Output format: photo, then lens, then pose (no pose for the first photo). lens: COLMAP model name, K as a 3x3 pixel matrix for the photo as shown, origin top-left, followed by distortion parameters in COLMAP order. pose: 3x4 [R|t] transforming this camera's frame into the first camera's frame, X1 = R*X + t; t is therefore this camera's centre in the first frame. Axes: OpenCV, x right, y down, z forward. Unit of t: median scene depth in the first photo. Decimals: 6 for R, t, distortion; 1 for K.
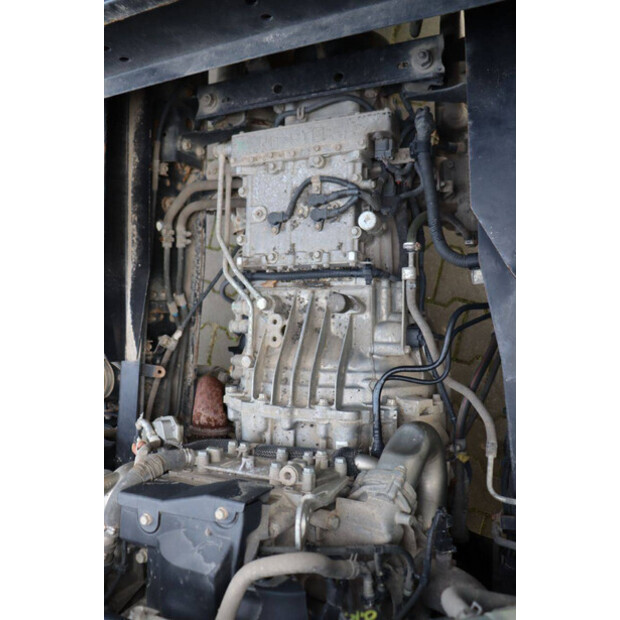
lens RADIAL K [[517.1, 0, 310.0], [0, 517.1, 310.0], [0, 0, 1]] dist [-0.188432, 0.188548]
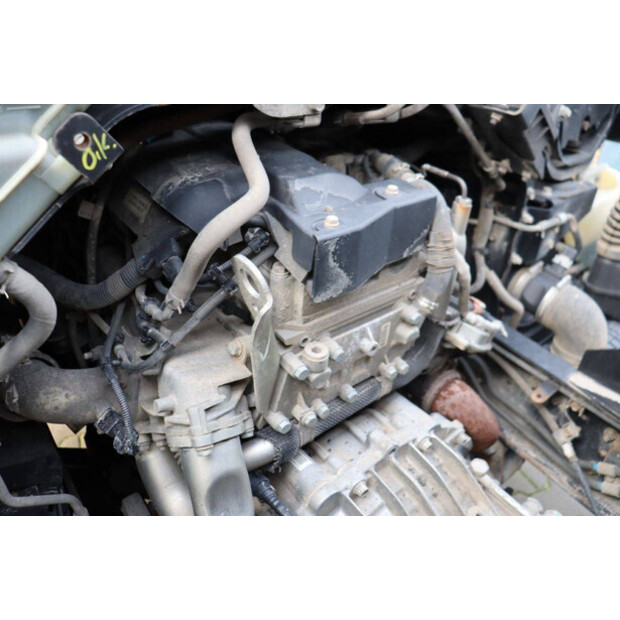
lens RADIAL K [[517.1, 0, 310.0], [0, 517.1, 310.0], [0, 0, 1]] dist [-0.188432, 0.188548]
pose [[-0.725361, 0.634867, -0.266074, 0.096033], [-0.626424, -0.448536, 0.637501, -0.101262], [0.285385, 0.629094, 0.723047, 0.277349]]
